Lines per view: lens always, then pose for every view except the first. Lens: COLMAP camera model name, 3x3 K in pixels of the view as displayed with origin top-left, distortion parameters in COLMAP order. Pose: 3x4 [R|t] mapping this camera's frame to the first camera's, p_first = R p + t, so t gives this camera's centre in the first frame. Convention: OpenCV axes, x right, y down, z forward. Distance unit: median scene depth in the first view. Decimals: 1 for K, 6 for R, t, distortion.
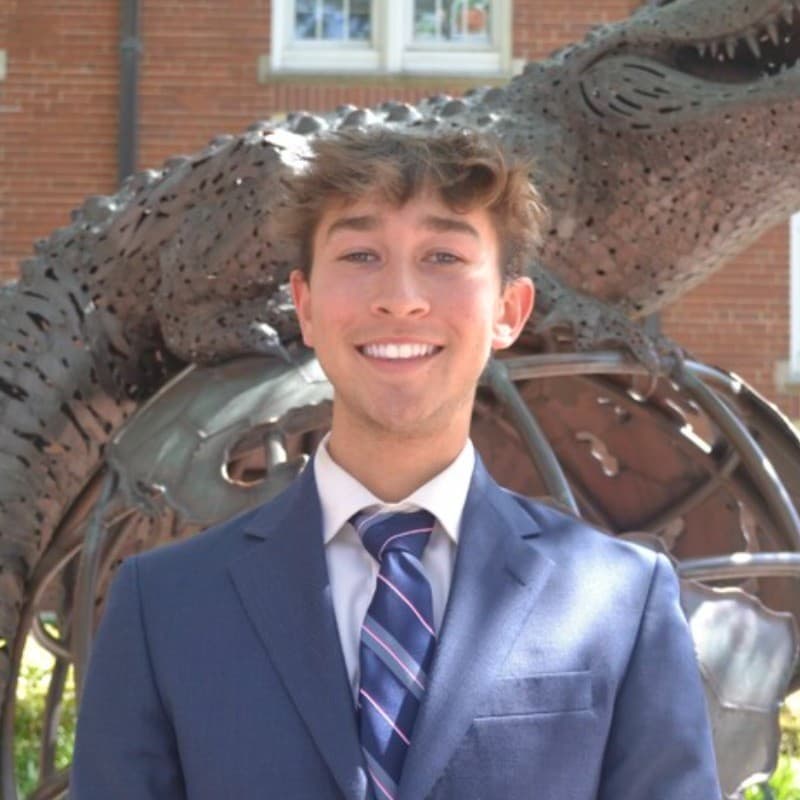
lens RADIAL K [[2387.4, 0, 400.0], [0, 2387.4, 400.0], [0, 0, 1]] dist [-0.060160, 1.247601]
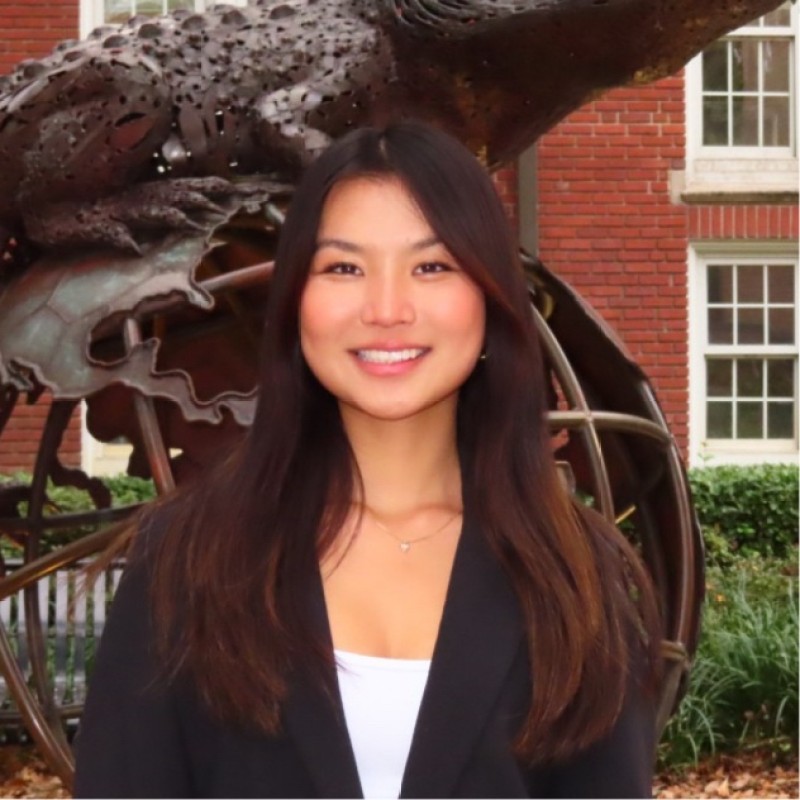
lens RADIAL K [[3105.0, 0, 445.8], [0, 3105.0, 400.6], [0, 0, 1]] dist [0.042519, 0.057624]
pose [[0.997565, -0.021373, 0.066385, -0.000156], [0.016893, 0.997588, 0.067324, -0.040519], [-0.067663, -0.066039, 0.995520, -0.474459]]
